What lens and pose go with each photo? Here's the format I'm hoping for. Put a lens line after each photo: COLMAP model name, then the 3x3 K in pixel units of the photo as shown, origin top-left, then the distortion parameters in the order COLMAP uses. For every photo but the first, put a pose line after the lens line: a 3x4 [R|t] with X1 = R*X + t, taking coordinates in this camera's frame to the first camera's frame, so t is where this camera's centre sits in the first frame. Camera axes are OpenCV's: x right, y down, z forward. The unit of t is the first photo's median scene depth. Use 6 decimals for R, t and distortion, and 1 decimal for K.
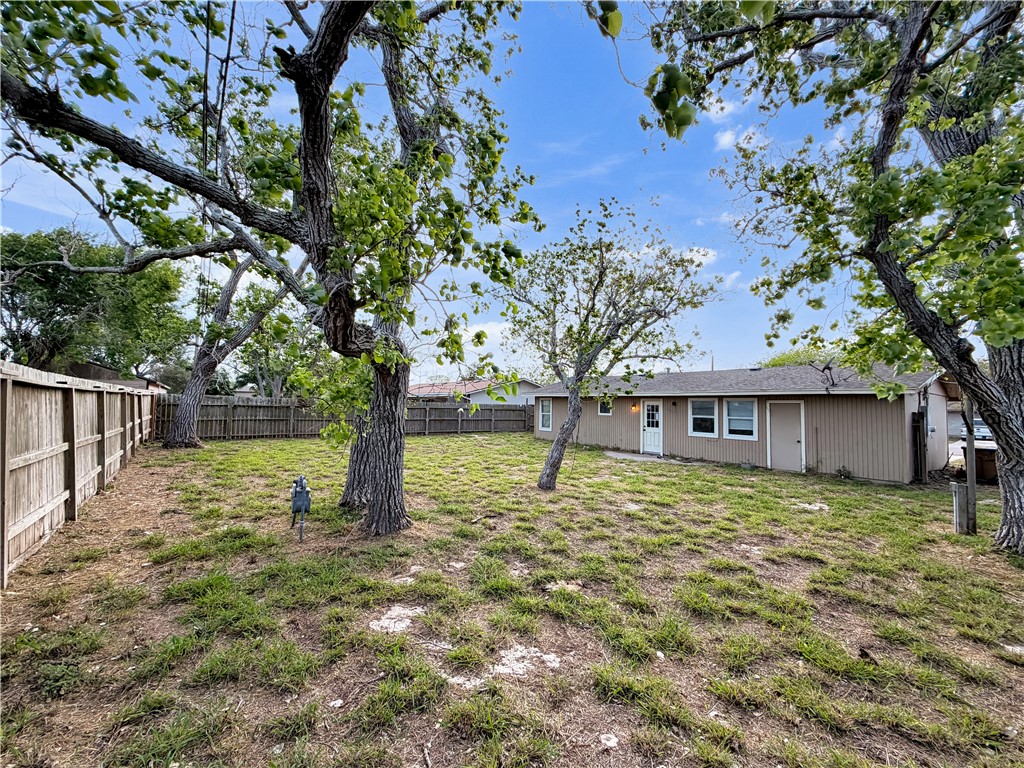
lens RADIAL K [[413.9, 0, 510.4], [0, 413.9, 394.4], [0, 0, 1]] dist [-0.000273, -0.000371]
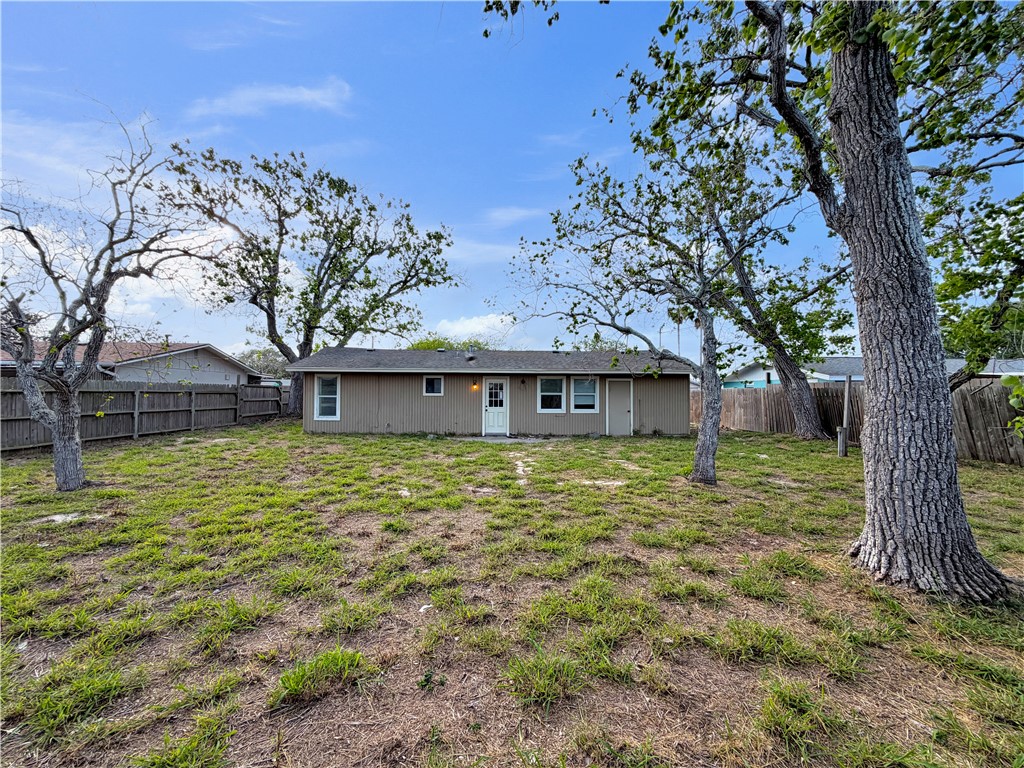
lens RADIAL K [[414.2, 0, 512.0], [0, 414.2, 384.0], [0, 0, 1]] dist [0.000181, -0.000550]
pose [[0.572926, -0.001183, 0.819606, -0.434913], [-0.015121, 0.999813, 0.012014, 0.017232], [-0.819468, -0.019276, 0.572801, 0.464150]]
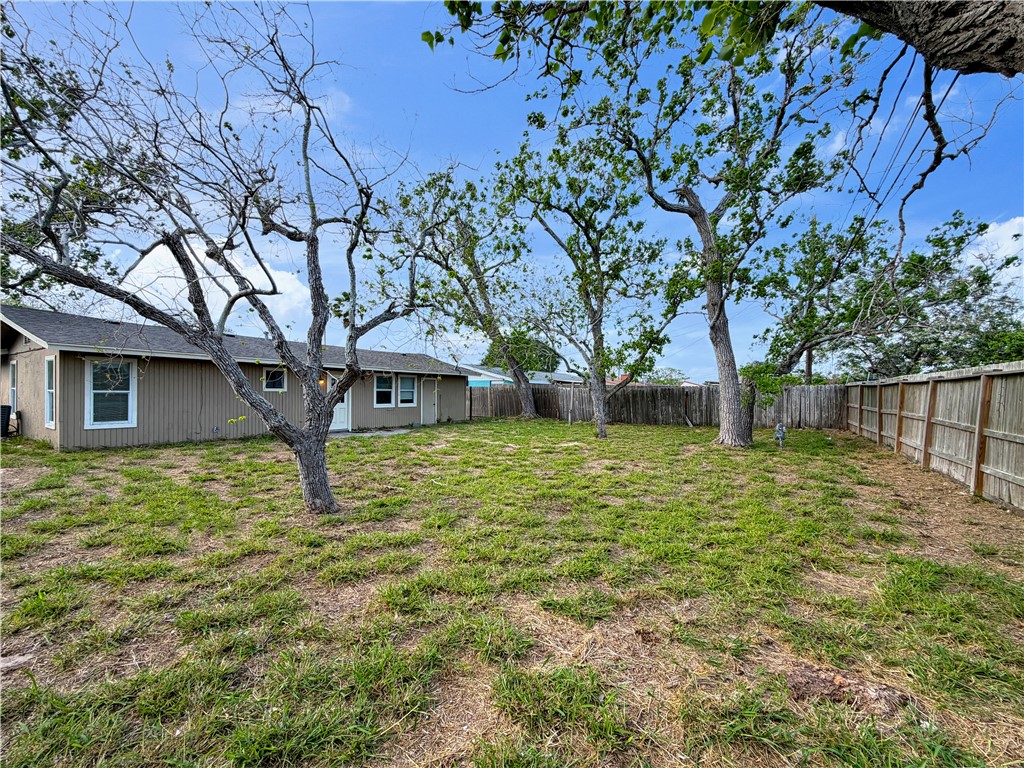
lens RADIAL K [[414.2, 0, 512.0], [0, 414.2, 384.0], [0, 0, 1]] dist [0.000181, -0.000550]
pose [[-0.331583, -0.007150, 0.943399, -0.710474], [-0.044875, 0.998959, -0.008202, 0.029679], [-0.942358, -0.045055, -0.331559, 1.011044]]
